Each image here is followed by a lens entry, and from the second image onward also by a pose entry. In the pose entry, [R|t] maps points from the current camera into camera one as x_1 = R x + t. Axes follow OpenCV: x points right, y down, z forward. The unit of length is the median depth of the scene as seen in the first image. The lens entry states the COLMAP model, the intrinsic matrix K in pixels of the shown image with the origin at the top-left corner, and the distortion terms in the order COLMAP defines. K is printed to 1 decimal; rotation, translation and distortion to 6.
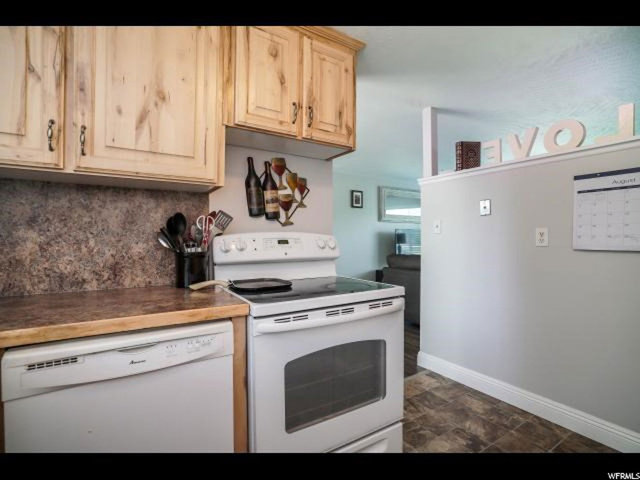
lens RADIAL K [[312.1, 0, 320.0], [0, 312.1, 240.0], [0, 0, 1]] dist [-0.044498, 0.019126]
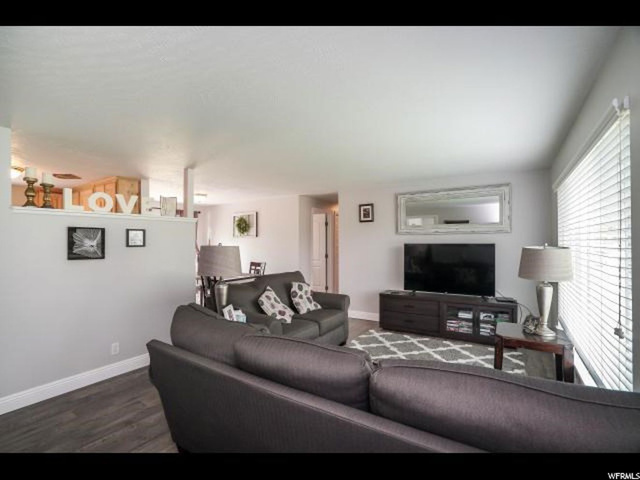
lens RADIAL K [[312.1, 0, 320.0], [0, 312.1, 240.0], [0, 0, 1]] dist [-0.044498, 0.019126]
pose [[0.429828, -0.010215, -0.902853, 2.323693], [0.001971, 0.999944, -0.010375, -0.094424], [0.902909, 0.002680, 0.429824, 1.149517]]
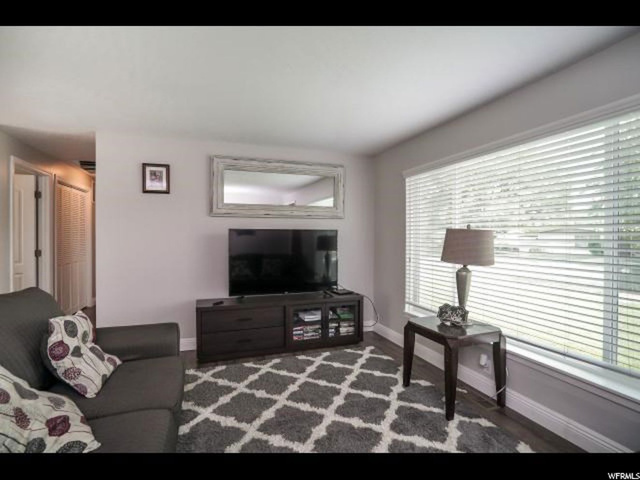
lens RADIAL K [[312.1, 0, 320.0], [0, 312.1, 240.0], [0, 0, 1]] dist [-0.044498, 0.019126]
pose [[0.976244, -0.000315, -0.216675, 1.363895], [0.001586, 0.999983, 0.005688, -0.045786], [0.216670, -0.005897, 0.976227, 1.261943]]
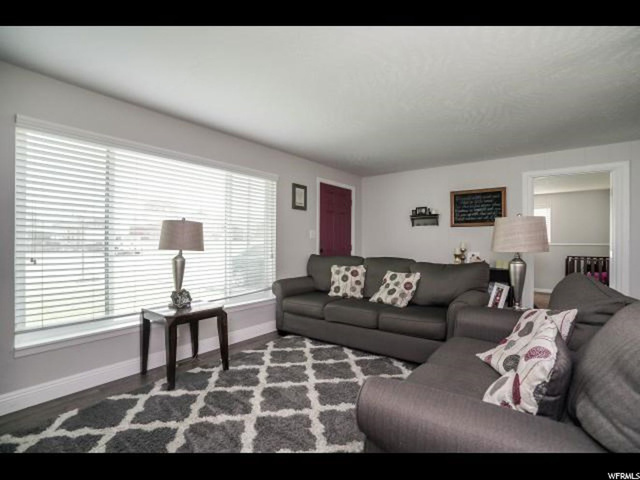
lens RADIAL K [[312.1, 0, 320.0], [0, 312.1, 240.0], [0, 0, 1]] dist [-0.044498, 0.019126]
pose [[-0.329777, 0.005983, 0.944040, 0.260441], [0.004358, 0.999979, -0.004815, 0.009152], [-0.944049, 0.002526, -0.329797, 2.339213]]
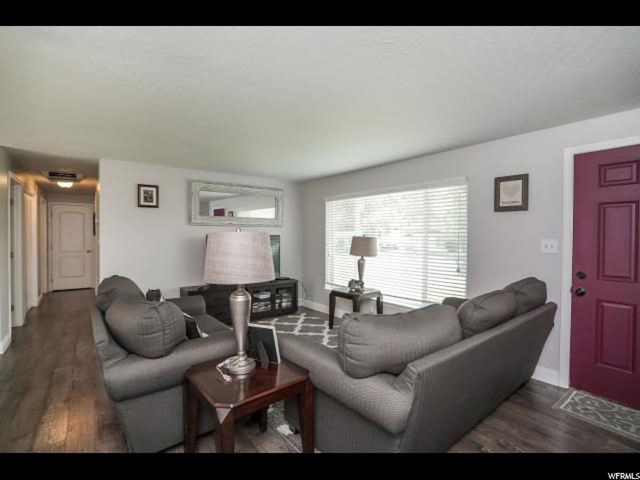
lens RADIAL K [[305.2, 0, 320.0], [0, 305.2, 240.0], [0, 0, 1]] dist [-0.002720, -0.000469]
pose [[0.995153, 0.000138, 0.098344, 1.168347], [-0.000902, 0.999970, 0.007727, -0.072088], [-0.098340, -0.007778, 0.995123, 0.534257]]
